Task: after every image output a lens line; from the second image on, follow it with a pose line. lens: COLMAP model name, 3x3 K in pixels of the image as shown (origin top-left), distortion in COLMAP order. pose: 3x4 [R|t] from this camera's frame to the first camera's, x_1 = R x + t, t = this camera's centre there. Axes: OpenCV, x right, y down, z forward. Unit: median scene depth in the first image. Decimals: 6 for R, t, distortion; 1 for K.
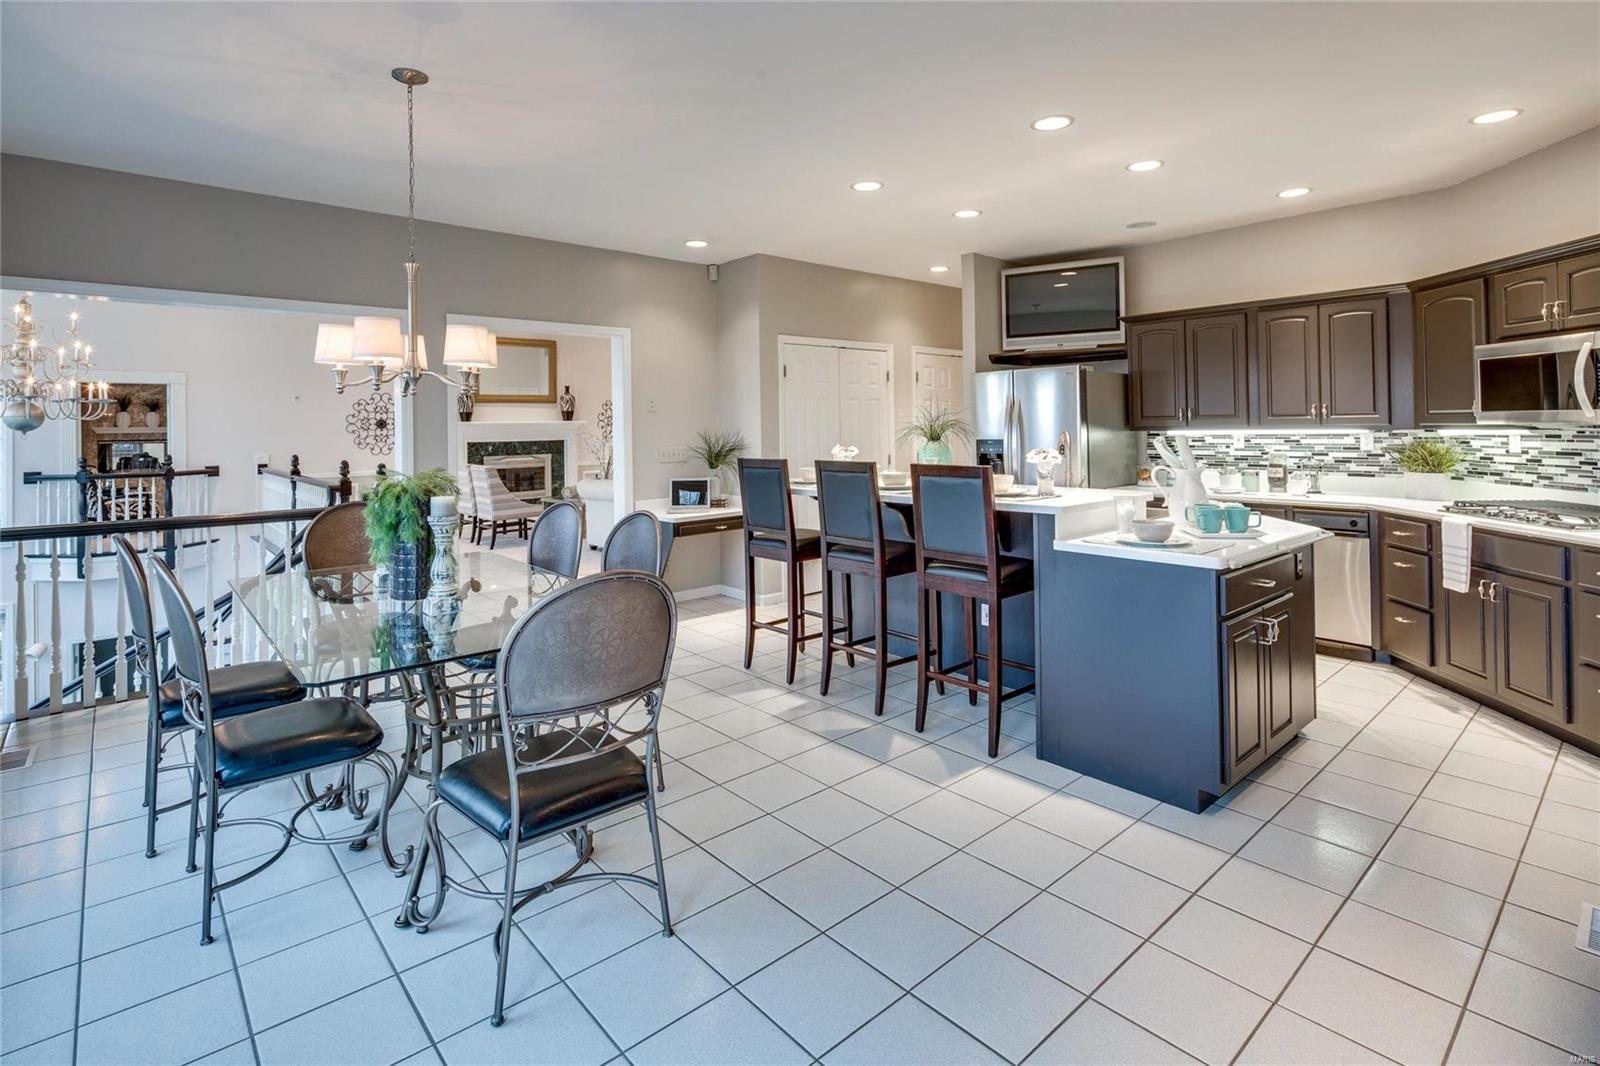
lens RADIAL K [[782.7, 0, 798.1], [0, 782.7, 422.9], [0, 0, 1]] dist [-0.002171, -0.001343]
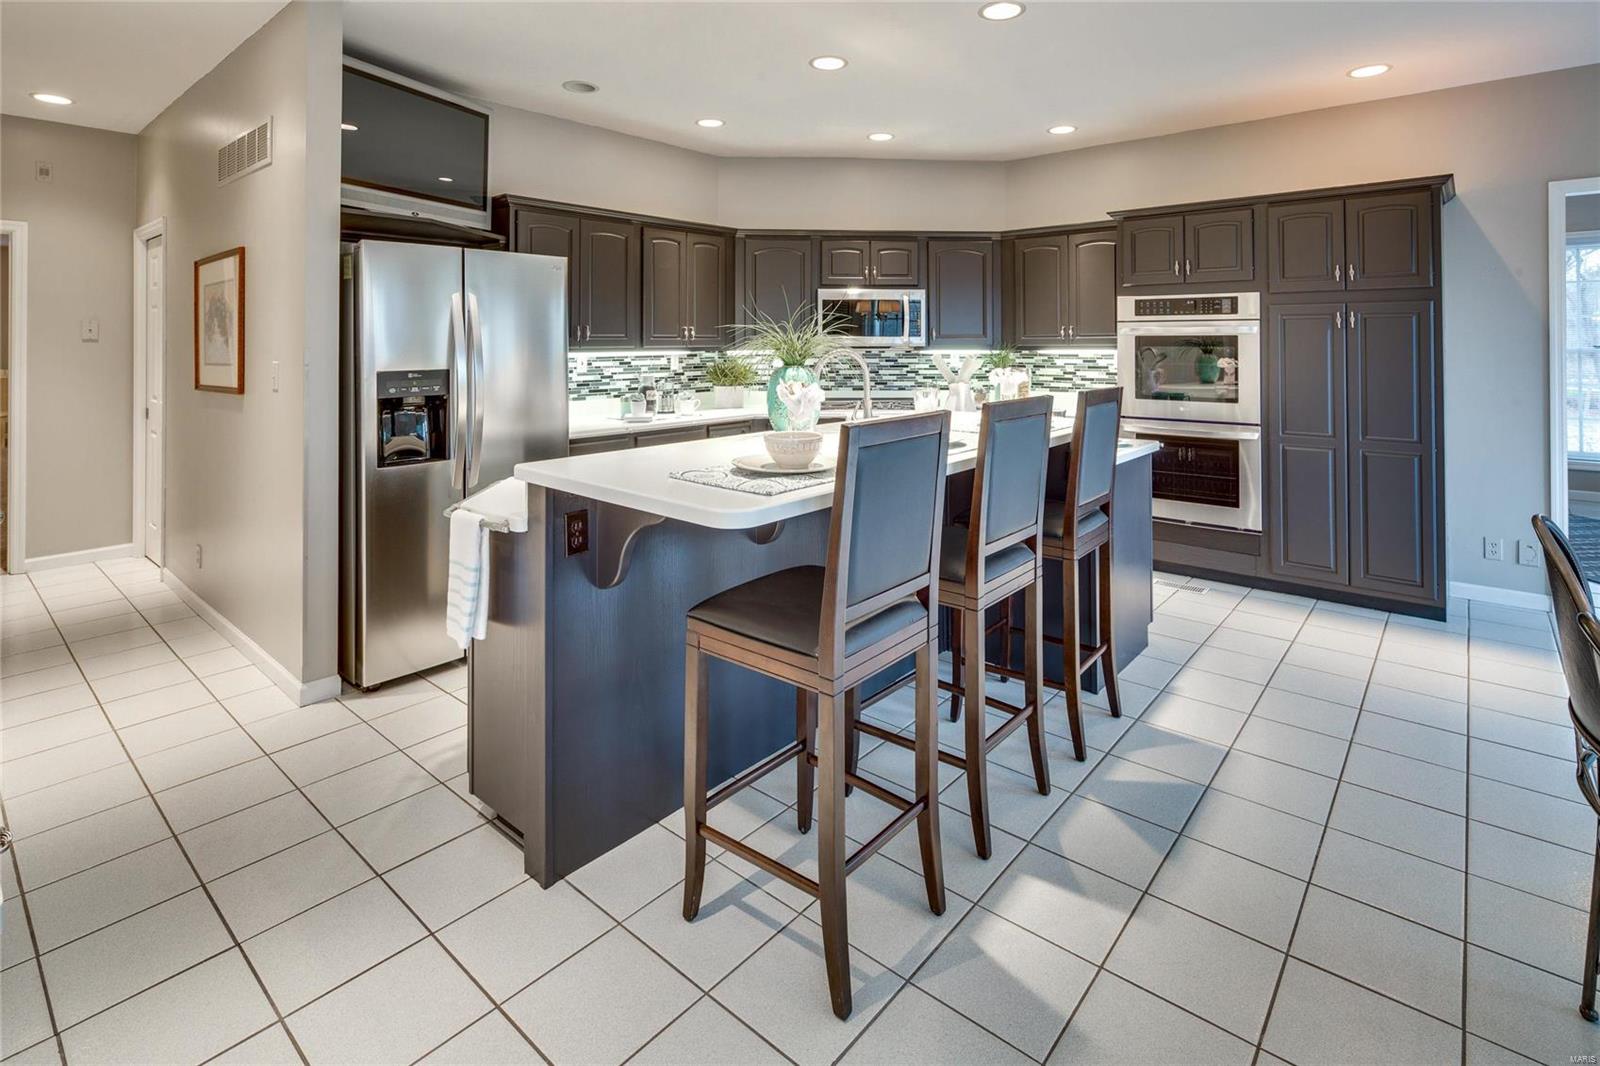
lens RADIAL K [[781.8, 0, 794.9], [0, 781.8, 334.5], [0, 0, 1]] dist [-0.000525, -0.000233]
pose [[-0.134140, 0.020576, 0.990749, -0.463583], [-0.000766, 0.999782, -0.020867, 0.009669], [-0.990962, -0.003558, -0.134095, 1.168655]]
